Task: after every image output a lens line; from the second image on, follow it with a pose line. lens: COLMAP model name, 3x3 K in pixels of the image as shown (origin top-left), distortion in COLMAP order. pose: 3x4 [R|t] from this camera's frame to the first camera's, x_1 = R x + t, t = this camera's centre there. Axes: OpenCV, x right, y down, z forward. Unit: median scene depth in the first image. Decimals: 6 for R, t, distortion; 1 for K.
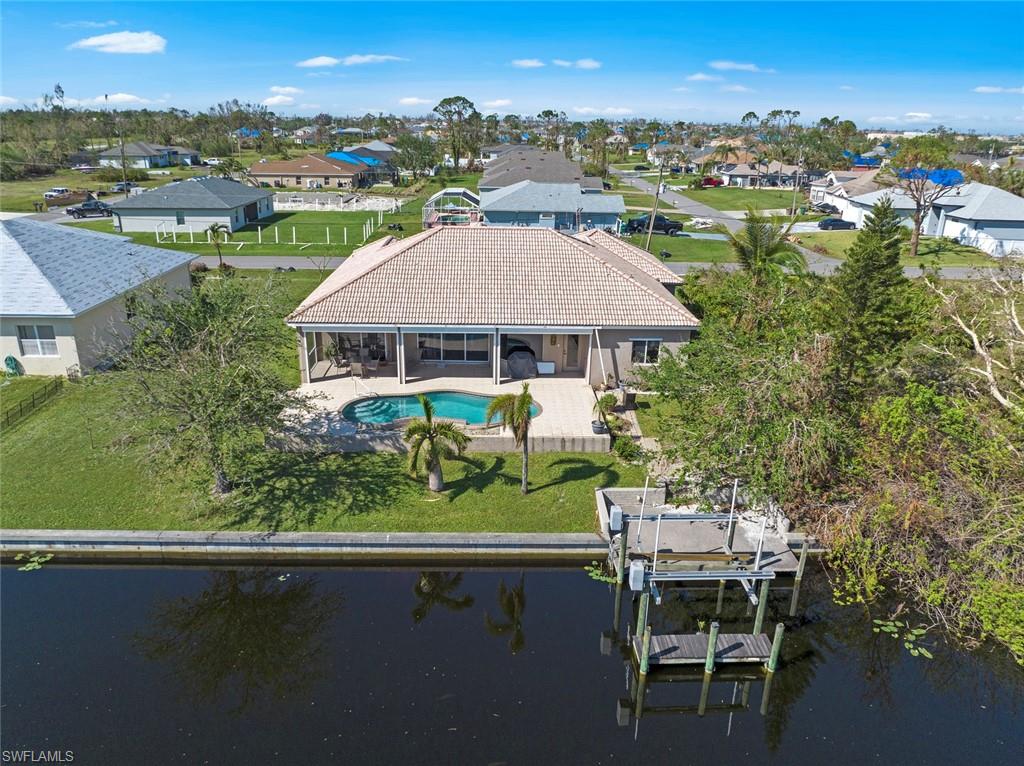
lens RADIAL K [[720.5, 0, 512.0], [0, 720.5, 383.0], [0, 0, 1]] dist [-0.034969, 0.000443]
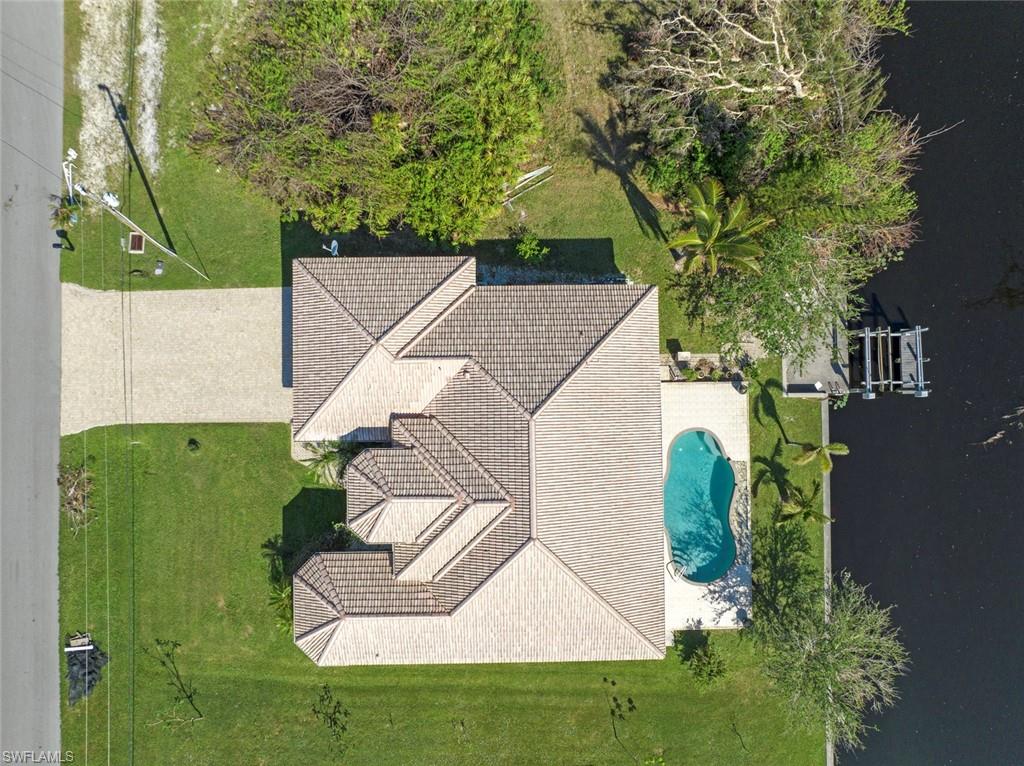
lens RADIAL K [[720.5, 0, 512.0], [0, 720.5, 383.0], [0, 0, 1]] dist [-0.034969, 0.000443]
pose [[0.012989, -0.999775, 0.016771, 0.109428], [0.342594, 0.020207, 0.939266, -1.466176], [-0.939394, -0.006454, 0.342780, 0.999014]]
